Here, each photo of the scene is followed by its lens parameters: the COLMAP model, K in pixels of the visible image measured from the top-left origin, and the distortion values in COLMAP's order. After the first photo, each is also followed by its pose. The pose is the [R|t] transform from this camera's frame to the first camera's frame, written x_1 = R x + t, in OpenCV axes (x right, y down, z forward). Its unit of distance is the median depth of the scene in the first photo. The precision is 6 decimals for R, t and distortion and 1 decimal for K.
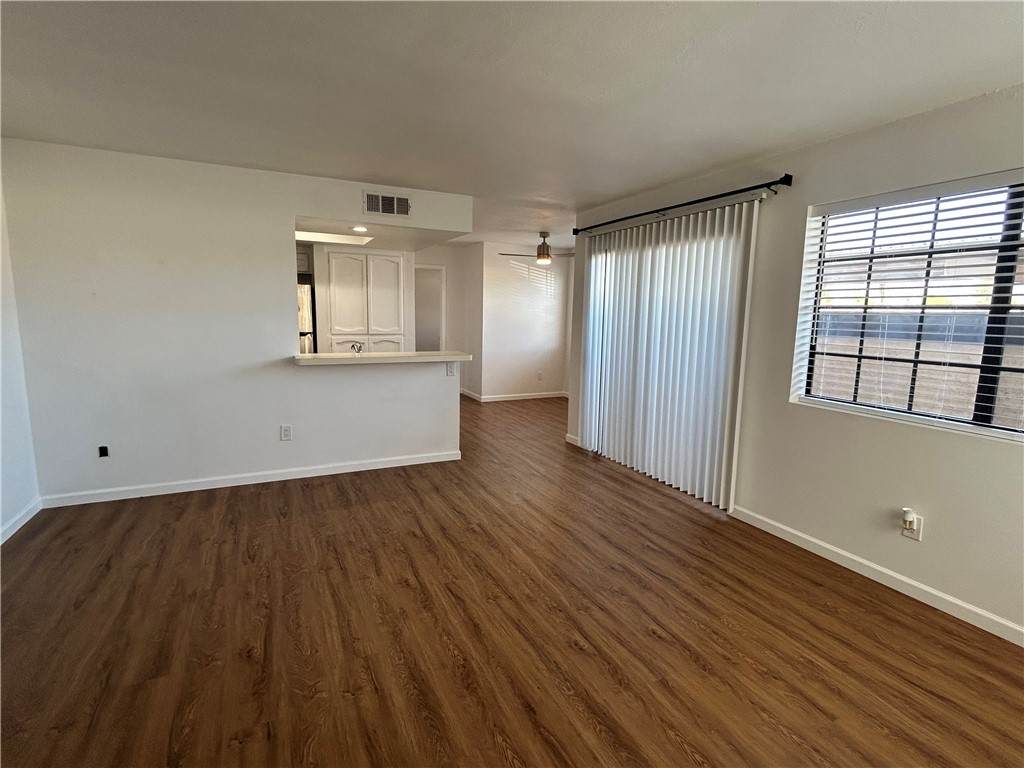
lens RADIAL K [[478.6, 0, 511.7], [0, 478.6, 381.0], [0, 0, 1]] dist [0.001764, 0.000196]
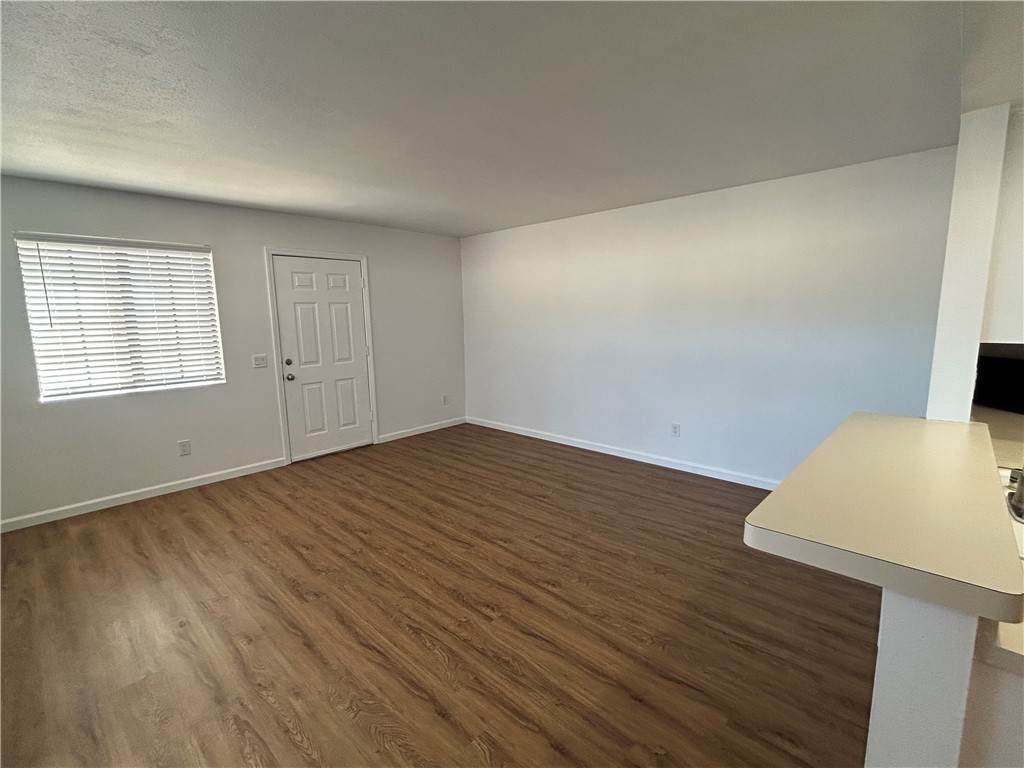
lens RADIAL K [[478.6, 0, 512.6], [0, 478.6, 385.0], [0, 0, 1]] dist [0.001764, 0.000196]
pose [[-0.936300, 0.048344, -0.347858, 0.163403], [-0.051794, 0.960643, 0.272916, -0.292297], [0.347361, 0.273548, -0.896946, 1.926748]]
